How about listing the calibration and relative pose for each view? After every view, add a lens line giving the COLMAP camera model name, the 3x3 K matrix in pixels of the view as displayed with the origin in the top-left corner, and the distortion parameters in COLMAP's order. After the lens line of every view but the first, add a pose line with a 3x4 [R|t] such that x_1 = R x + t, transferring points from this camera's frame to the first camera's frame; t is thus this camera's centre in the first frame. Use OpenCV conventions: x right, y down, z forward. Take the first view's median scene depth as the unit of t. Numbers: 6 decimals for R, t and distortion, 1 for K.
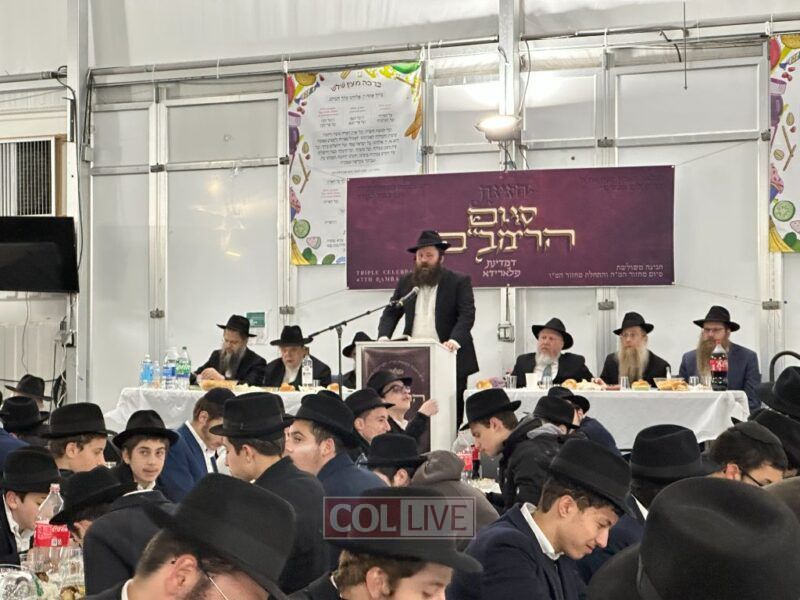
lens RADIAL K [[1795.6, 0, 402.3], [0, 1795.6, 275.4], [0, 0, 1]] dist [-0.003297, 3.639994]
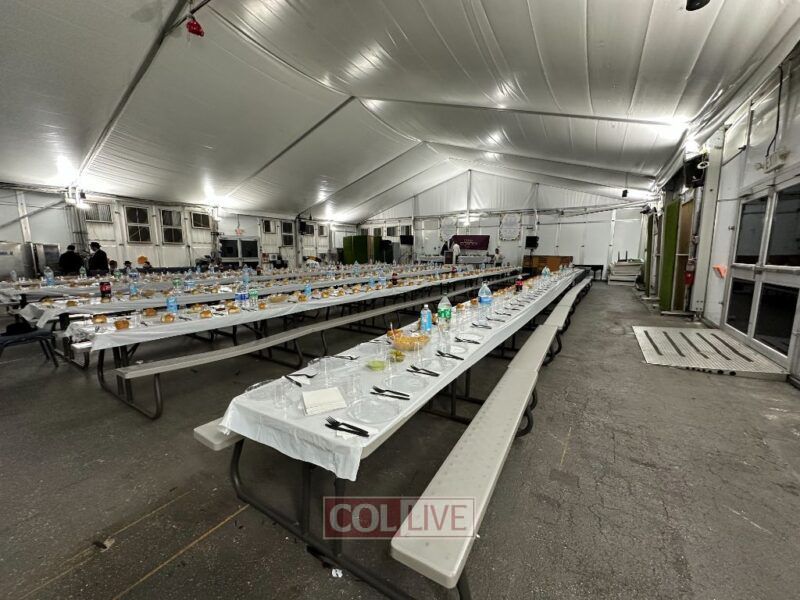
lens RADIAL K [[320.6, 0, 400.0], [0, 320.6, 300.0], [0, 0, 1]] dist [0.001091, 0.000009]
pose [[0.987660, 0.030326, -0.153647, -0.008973], [-0.001957, 0.983386, 0.181515, -0.009047], [0.156599, -0.178975, 0.971311, -0.508234]]
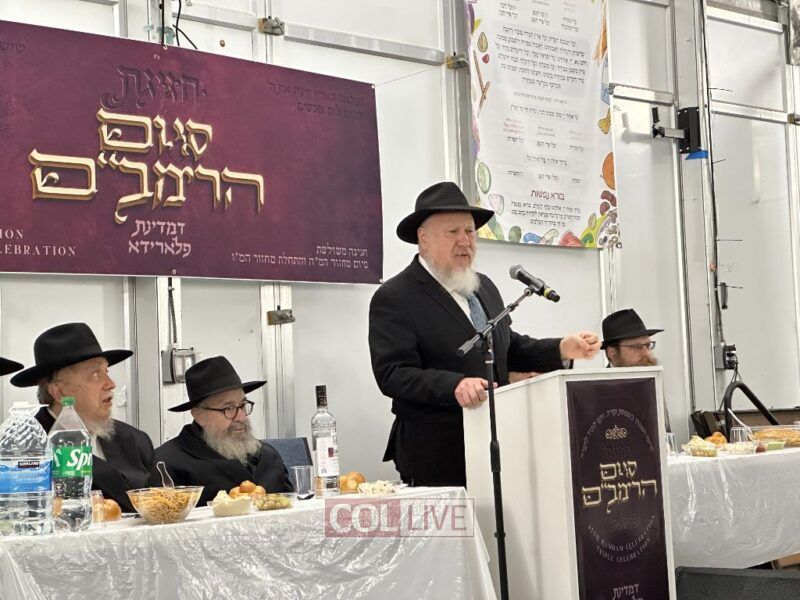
lens RADIAL K [[1795.6, 0, 402.3], [0, 1795.6, 275.4], [0, 0, 1]] dist [-0.003297, 3.639994]
pose [[0.307544, 0.048350, 0.950305, -0.393635], [-0.004679, 0.998773, -0.049301, 0.030384], [-0.951522, 0.010716, 0.307393, 0.770921]]
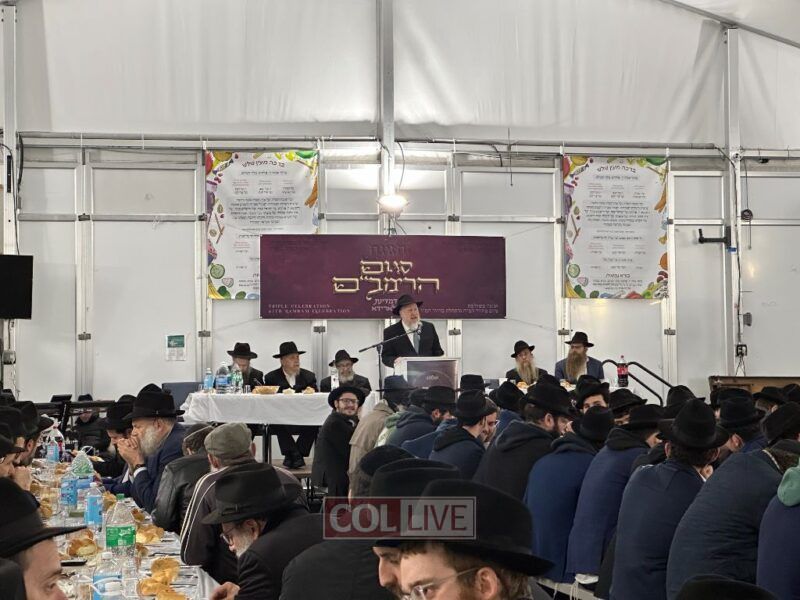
lens RADIAL K [[1795.6, 0, 402.3], [0, 1795.6, 275.4], [0, 0, 1]] dist [-0.003297, 3.639994]
pose [[0.812056, 0.021702, 0.583175, -0.735796], [-0.017333, 0.999764, -0.013069, -0.008757], [-0.583322, 0.000505, 0.812241, -0.135224]]
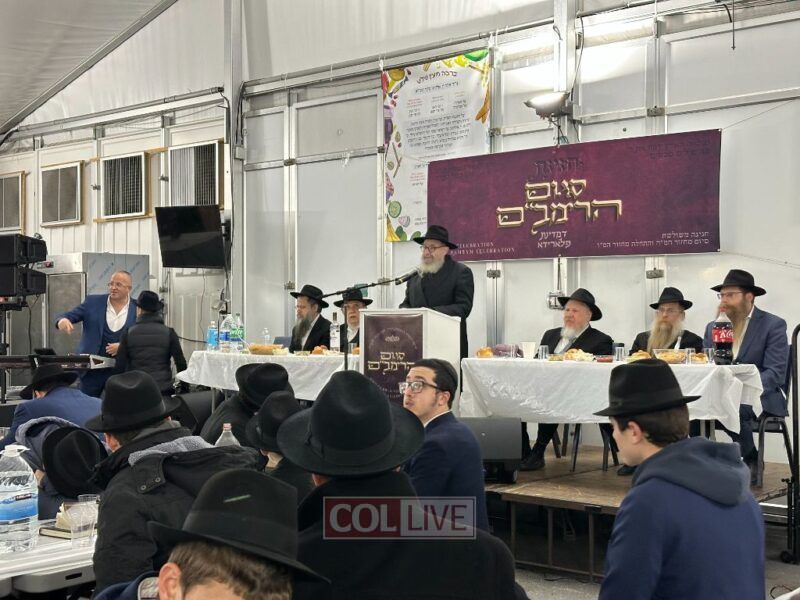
lens RADIAL K [[1110.0, 0, 400.0], [0, 1110.0, 300.0], [0, 0, 1]] dist [0.173319, -0.025777]
pose [[0.961596, -0.001864, -0.274463, 0.145059], [0.009433, 0.999611, 0.026262, 0.013155], [0.274307, -0.027842, 0.961239, 0.344638]]
